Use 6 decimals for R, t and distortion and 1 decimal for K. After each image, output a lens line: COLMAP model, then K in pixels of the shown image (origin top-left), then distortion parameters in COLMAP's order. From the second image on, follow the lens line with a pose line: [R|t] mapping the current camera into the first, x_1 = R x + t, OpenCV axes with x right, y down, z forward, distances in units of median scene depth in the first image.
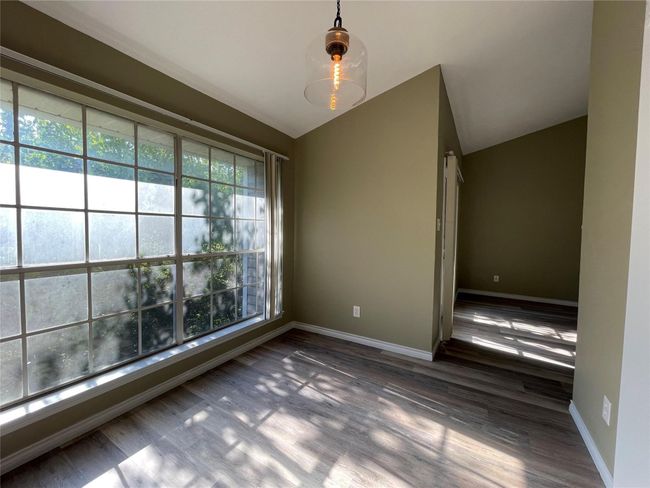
lens RADIAL K [[265.1, 0, 323.4], [0, 265.1, 240.1], [0, 0, 1]] dist [-0.011168, -0.000248]
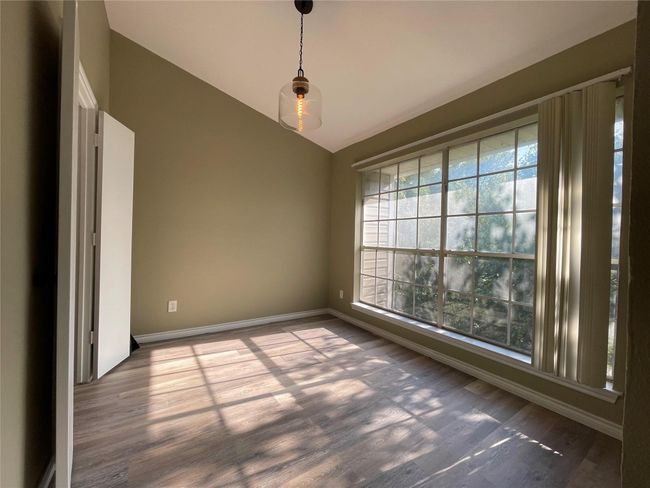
lens RADIAL K [[265.1, 0, 323.4], [0, 265.1, 240.1], [0, 0, 1]] dist [-0.011168, -0.000248]
pose [[-0.443516, -0.027984, -0.895829, 0.754597], [-0.067566, 0.997712, 0.002285, 0.047743], [0.893716, 0.061541, -0.444392, 1.074522]]
